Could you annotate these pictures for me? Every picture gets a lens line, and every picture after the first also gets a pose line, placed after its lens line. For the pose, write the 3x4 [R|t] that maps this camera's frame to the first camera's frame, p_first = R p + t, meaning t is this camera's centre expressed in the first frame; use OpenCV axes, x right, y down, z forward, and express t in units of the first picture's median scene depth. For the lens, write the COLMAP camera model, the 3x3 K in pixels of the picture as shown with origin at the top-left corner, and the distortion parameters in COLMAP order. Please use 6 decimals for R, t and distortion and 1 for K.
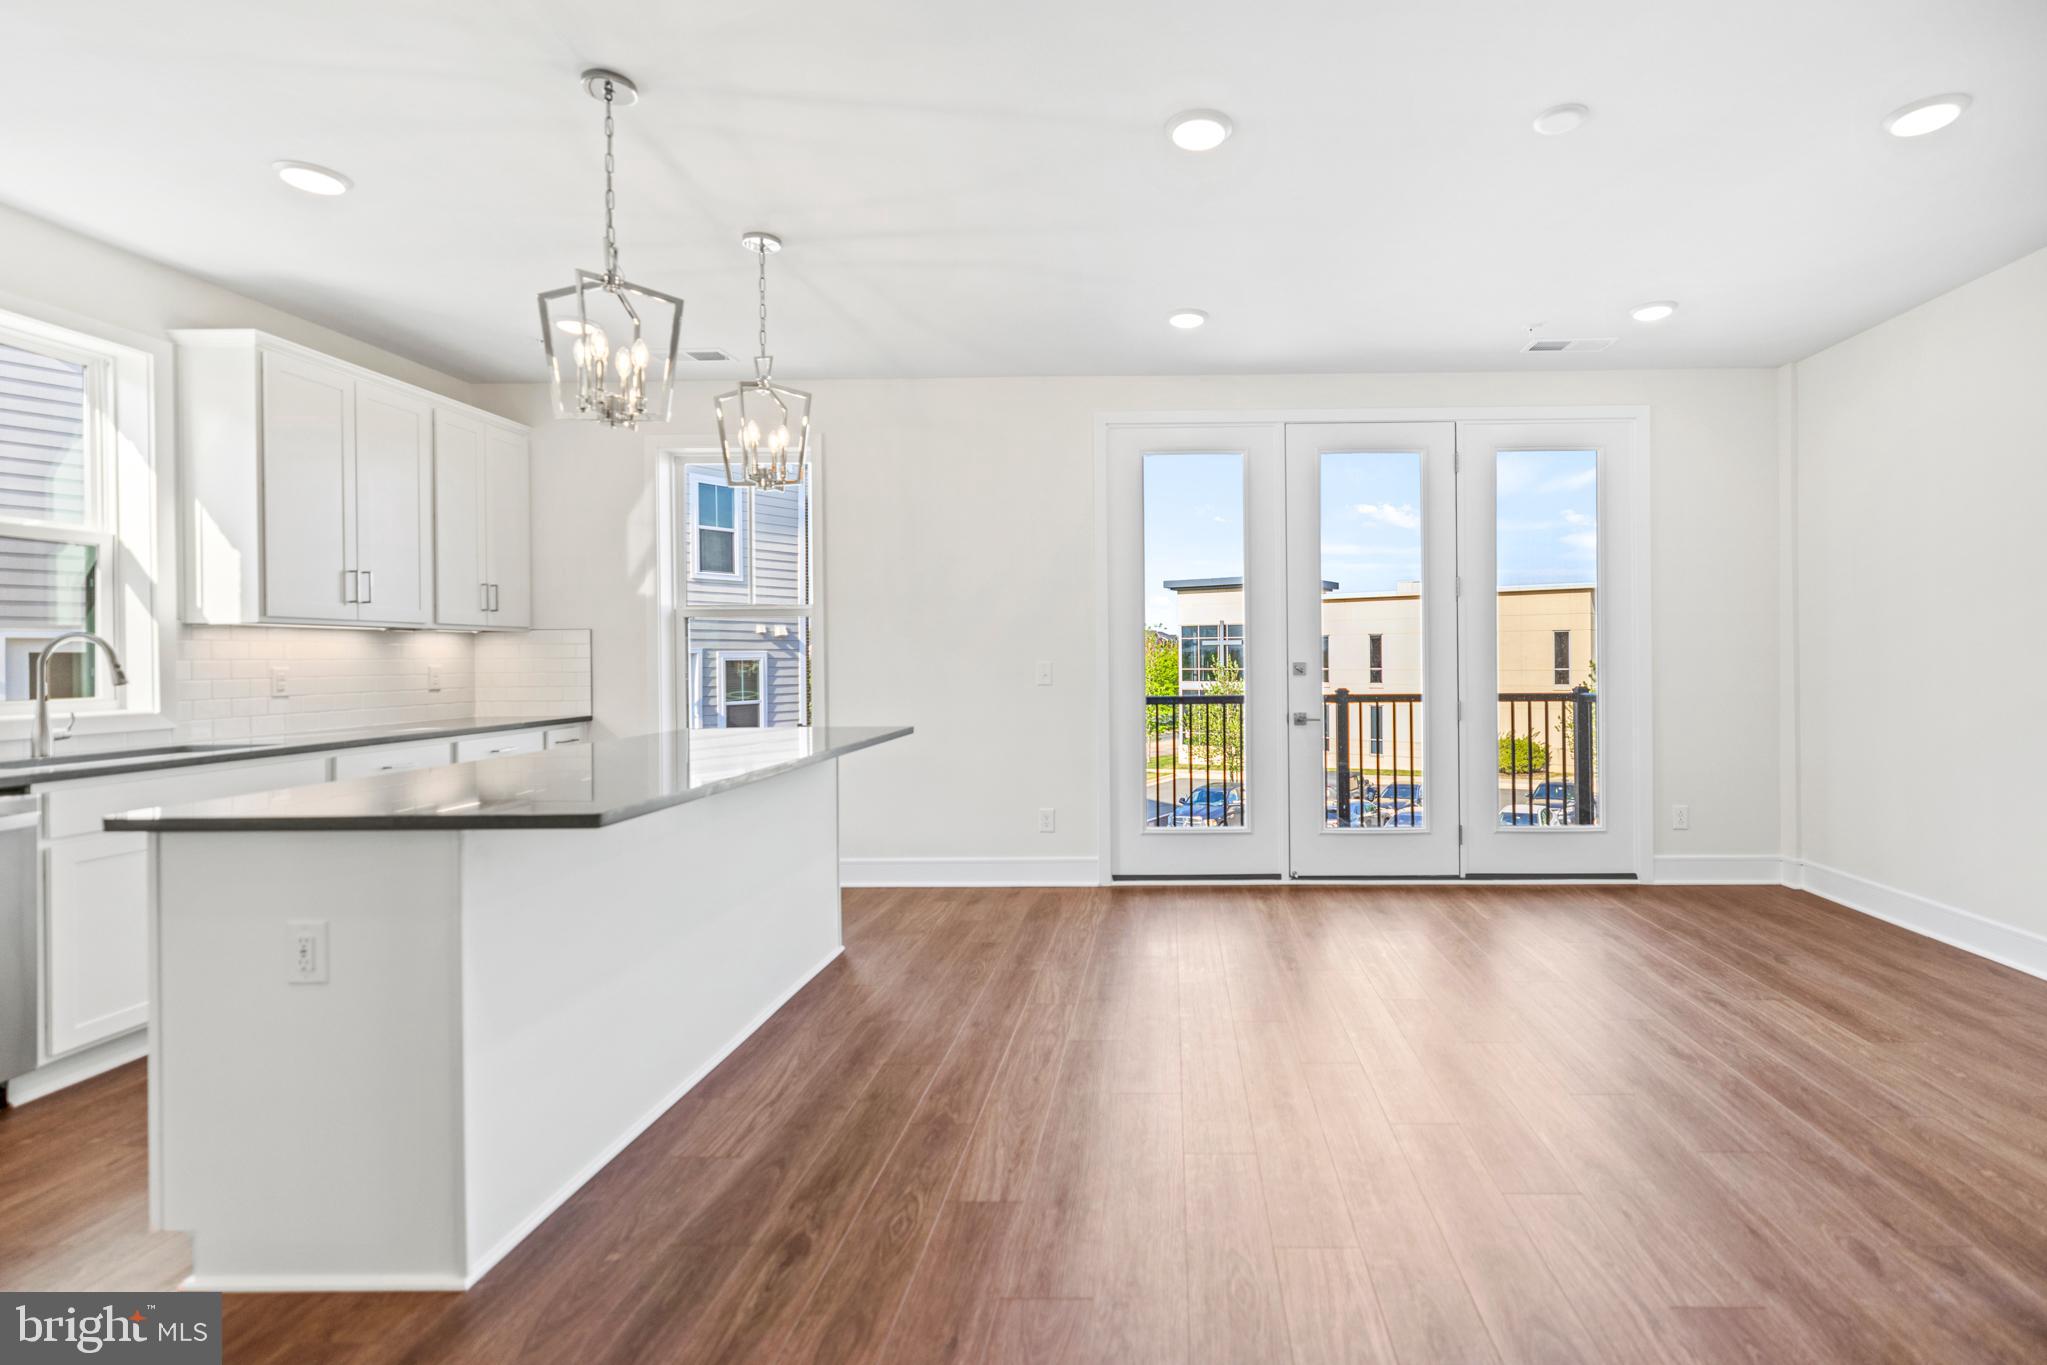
lens RADIAL K [[926.5, 0, 1163.1], [0, 926.5, 661.2], [0, 0, 1]] dist [-0.000210, -0.000313]
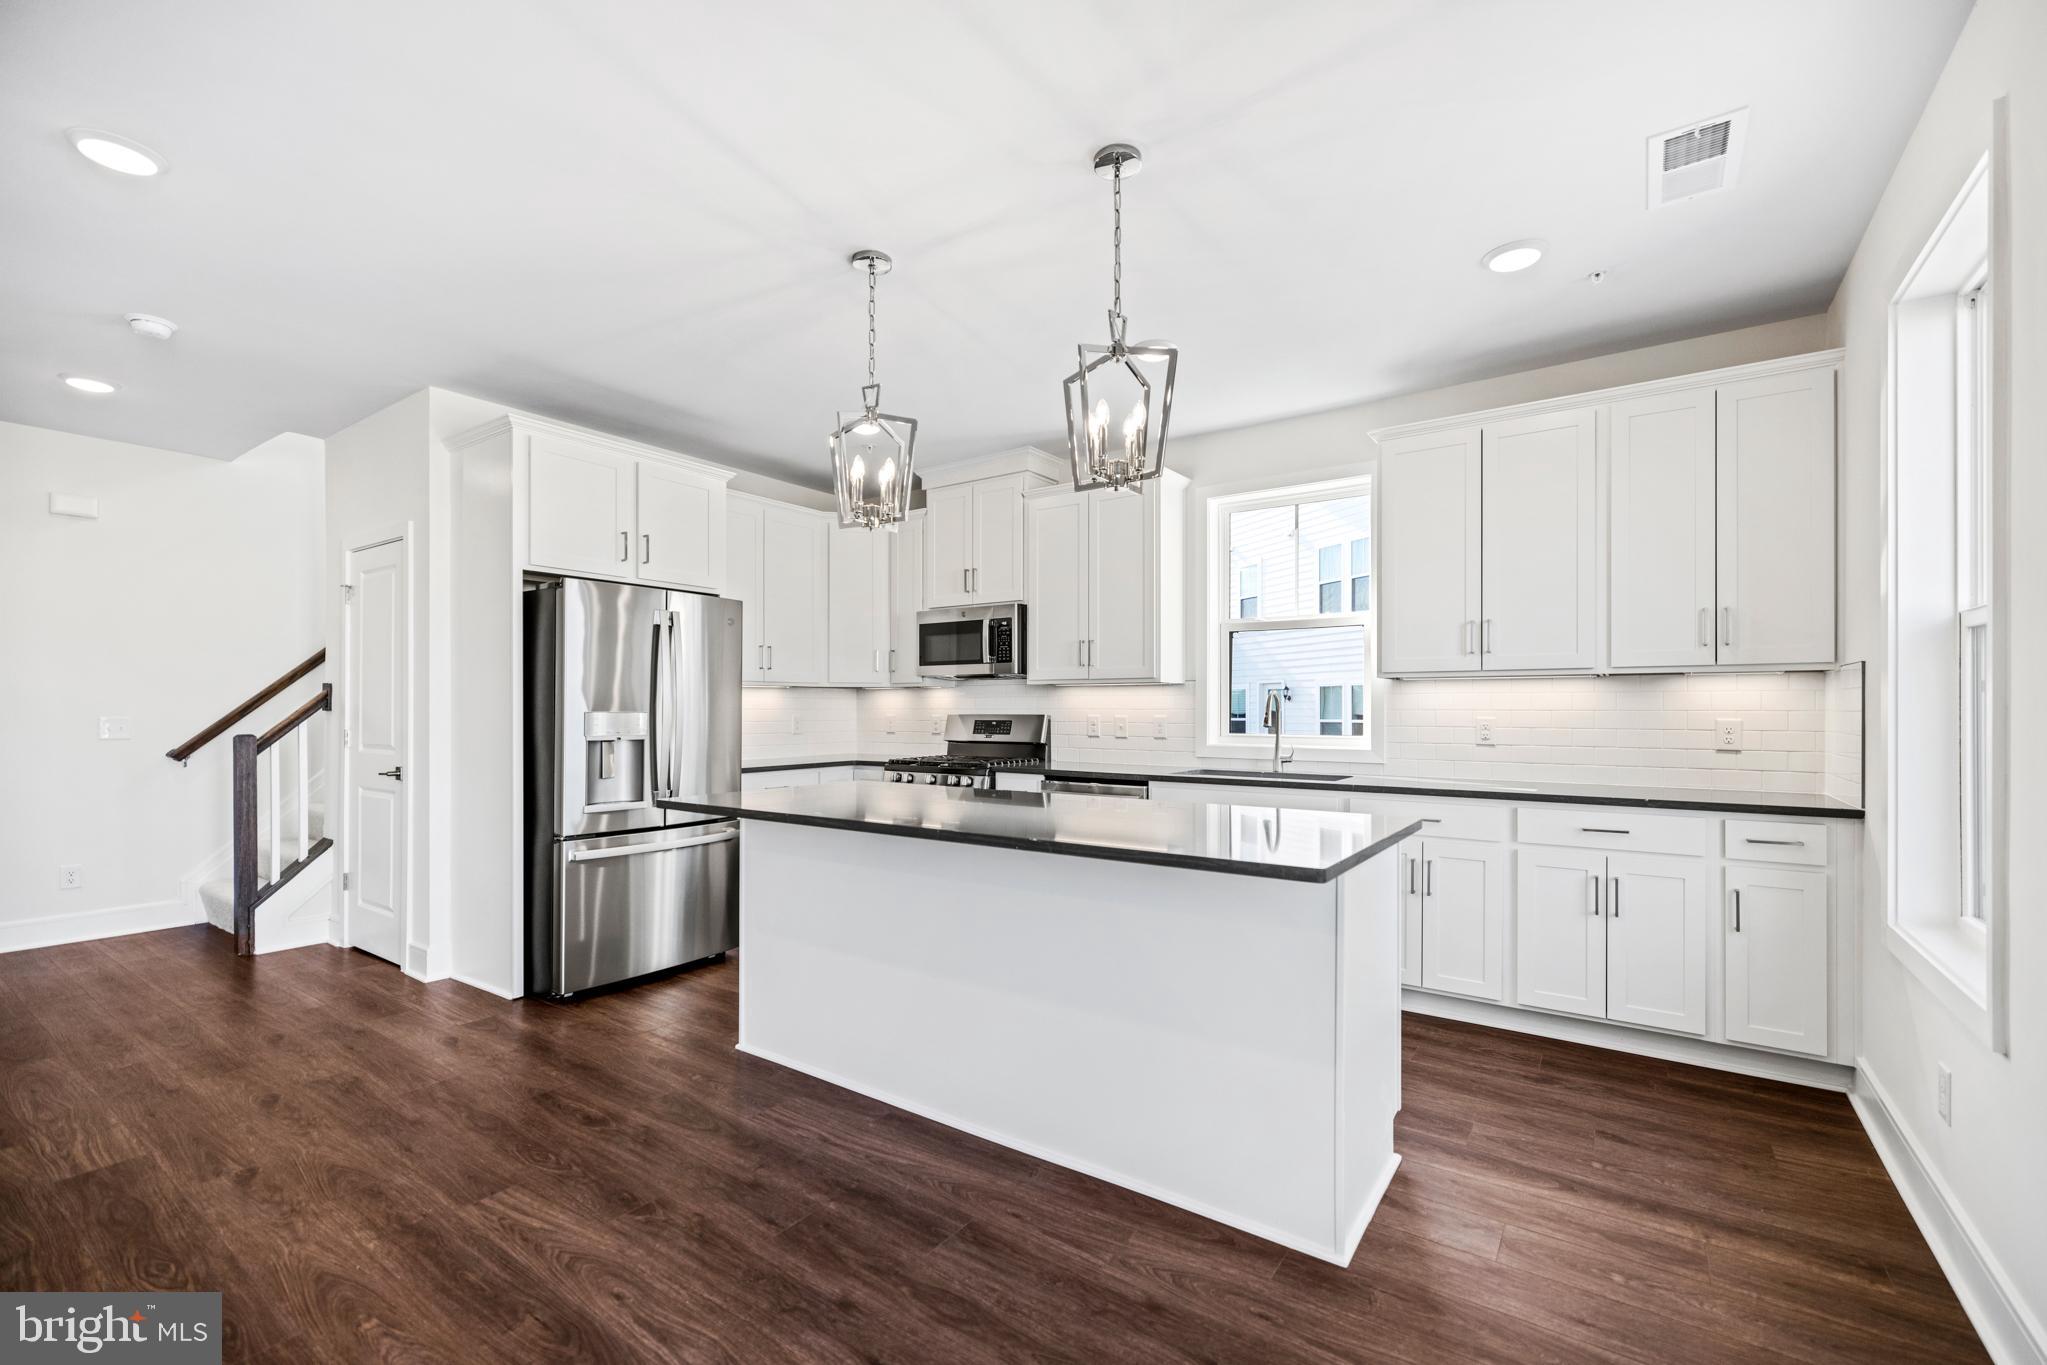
lens RADIAL K [[873.2, 0, 1026.0], [0, 873.2, 700.5], [0, 0, 1]] dist [0.004215, 0.000027]
pose [[-0.562886, 0.005155, -0.826519, 0.208861], [0.000992, 0.999984, 0.005561, -0.022096], [0.826534, 0.002310, -0.562882, 1.359392]]
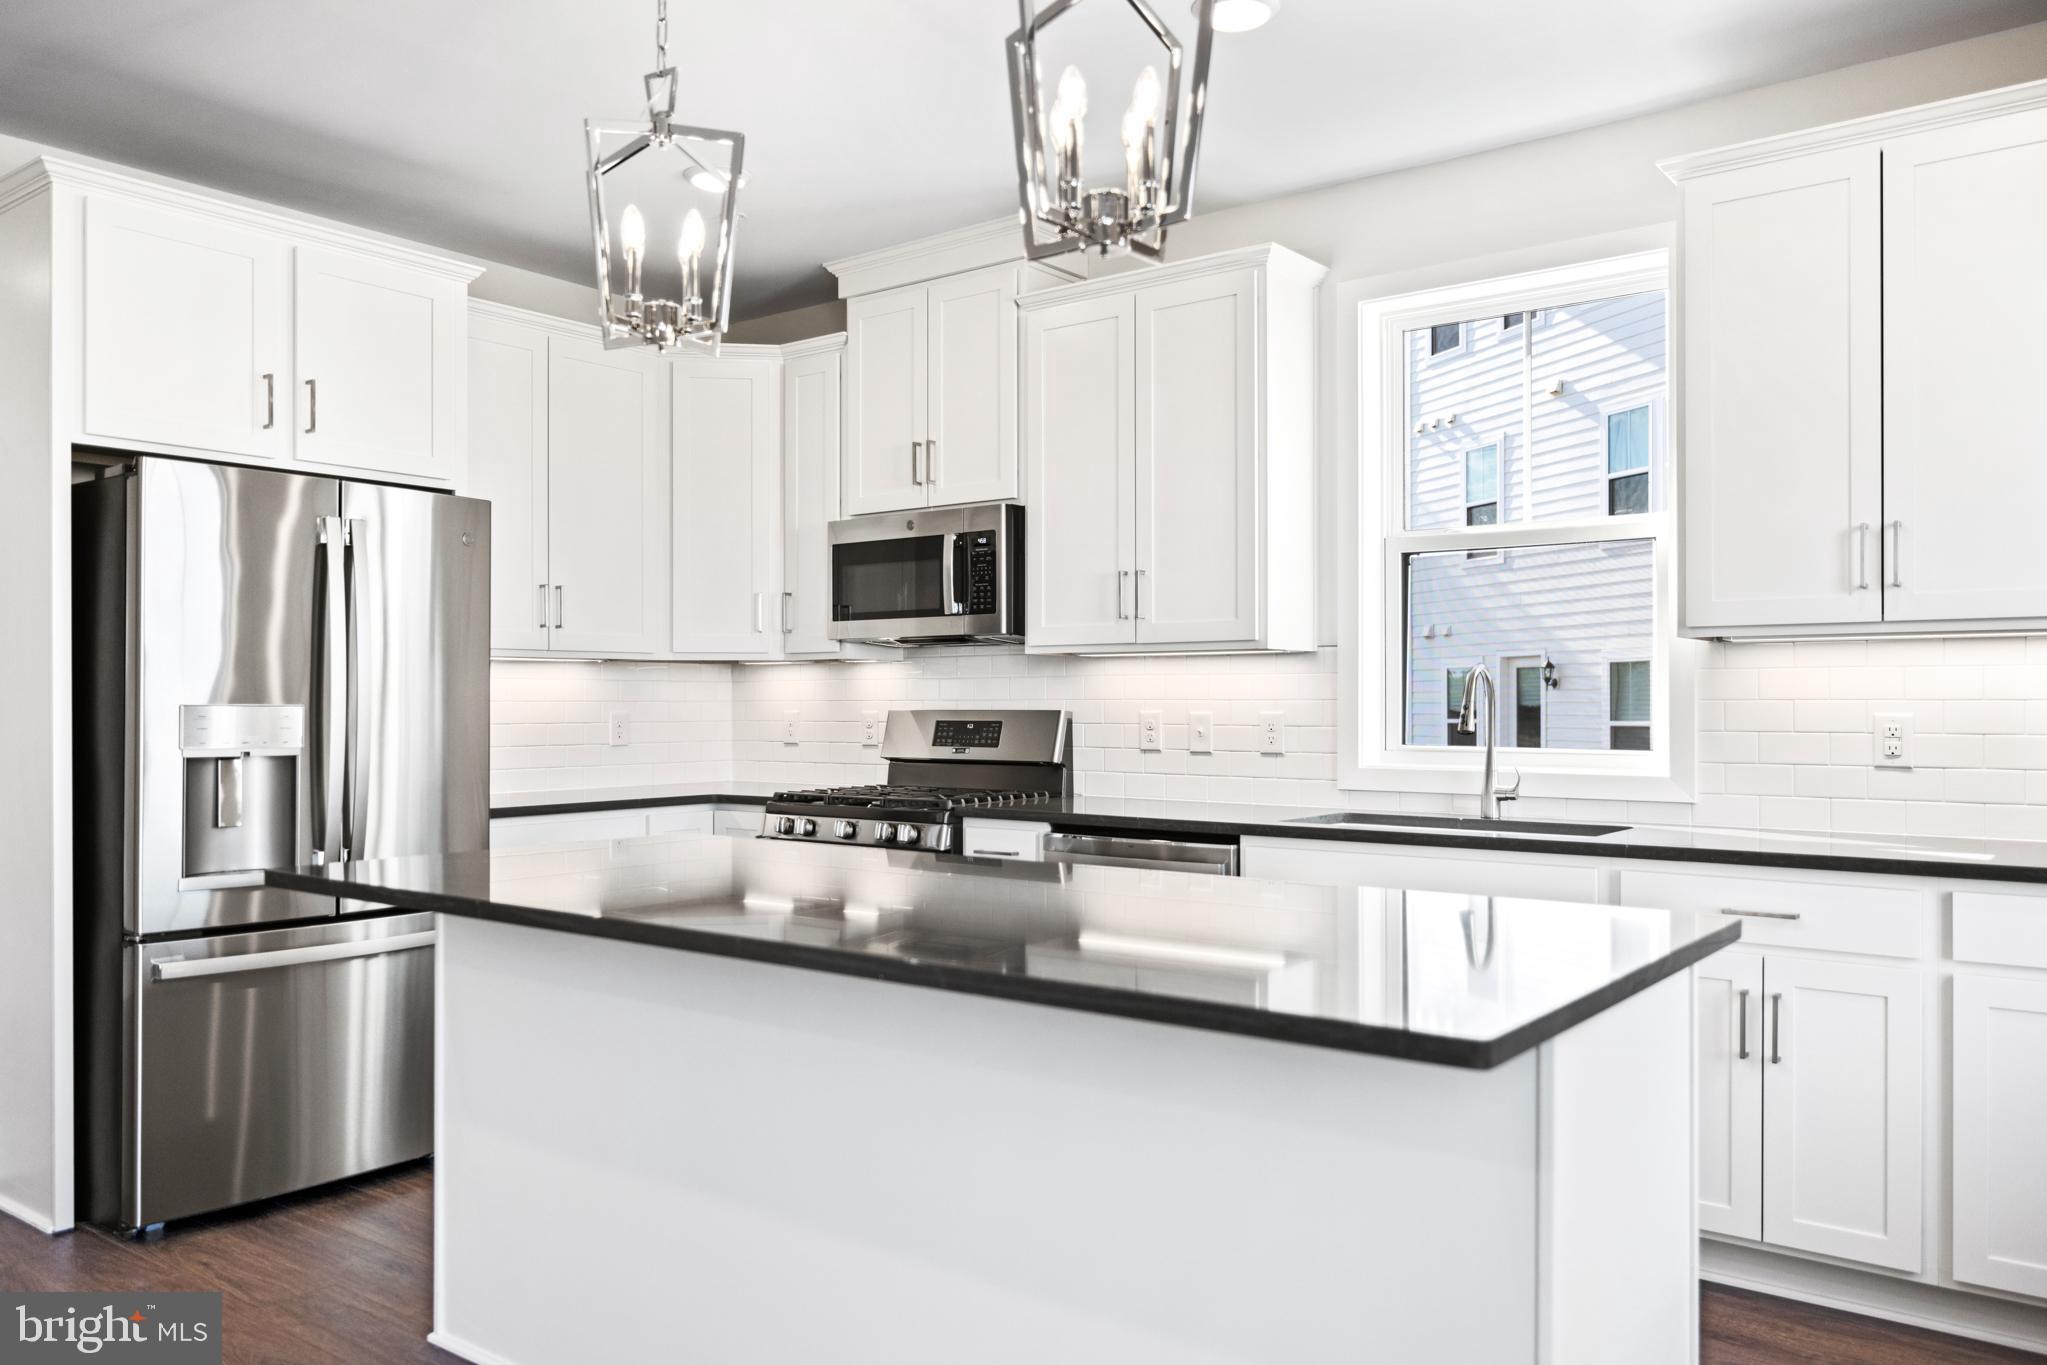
lens RADIAL K [[1516.3, 0, 1023.5], [0, 1516.3, 682.5], [0, 0, 1]] dist [-0.002984, -0.002399]
pose [[-0.603569, 0.002610, -0.797307, 0.084017], [0.002835, 0.999995, 0.001128, -0.016626], [0.797306, -0.001580, -0.603573, 1.361340]]
